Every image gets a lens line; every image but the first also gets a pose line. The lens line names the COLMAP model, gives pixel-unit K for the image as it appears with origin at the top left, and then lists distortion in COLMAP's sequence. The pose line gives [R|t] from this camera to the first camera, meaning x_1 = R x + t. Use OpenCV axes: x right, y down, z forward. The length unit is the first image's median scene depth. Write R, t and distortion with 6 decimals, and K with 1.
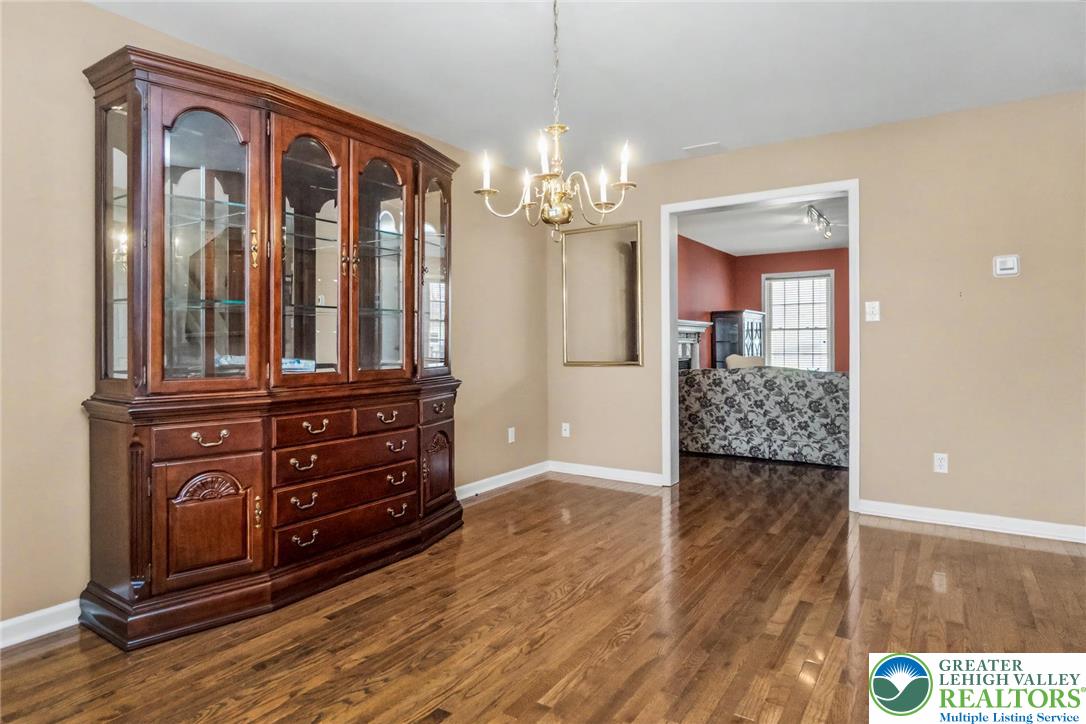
lens RADIAL K [[611.5, 0, 548.2], [0, 611.5, 342.8], [0, 0, 1]] dist [0.012372, -0.000440]
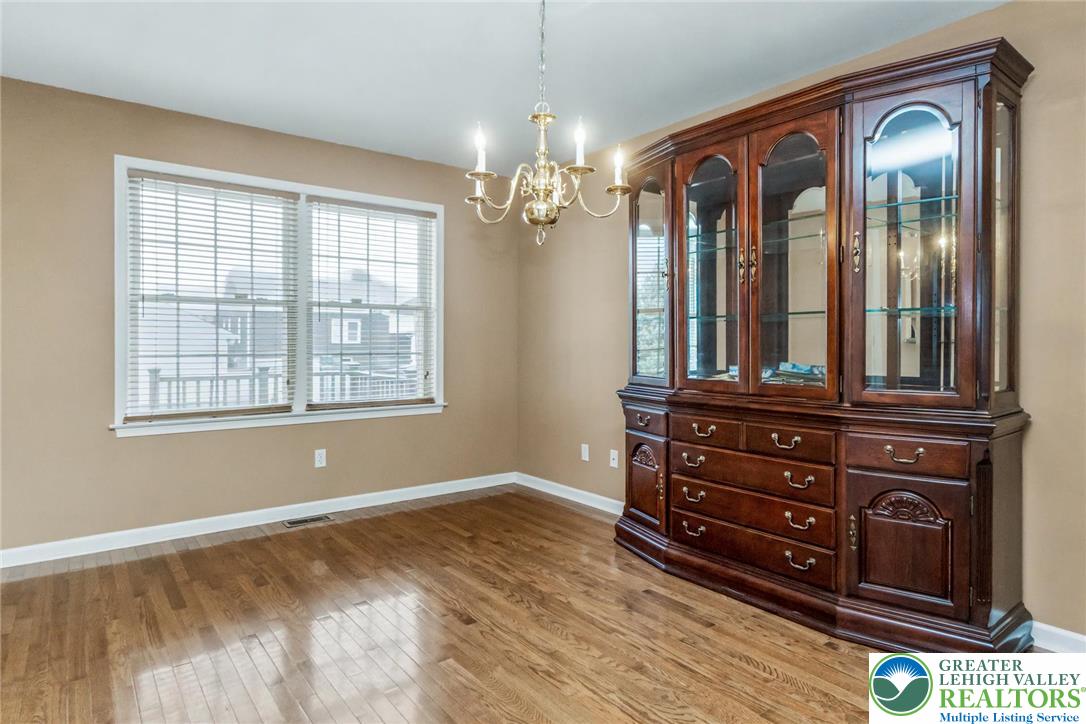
lens RADIAL K [[611.5, 0, 545.5], [0, 611.5, 356.7], [0, 0, 1]] dist [0.012372, -0.000440]
pose [[-0.319667, 0.008763, -0.947489, 0.709072], [-0.005741, 0.999921, 0.011185, -0.001440], [0.947513, 0.009015, -0.319592, 1.066048]]
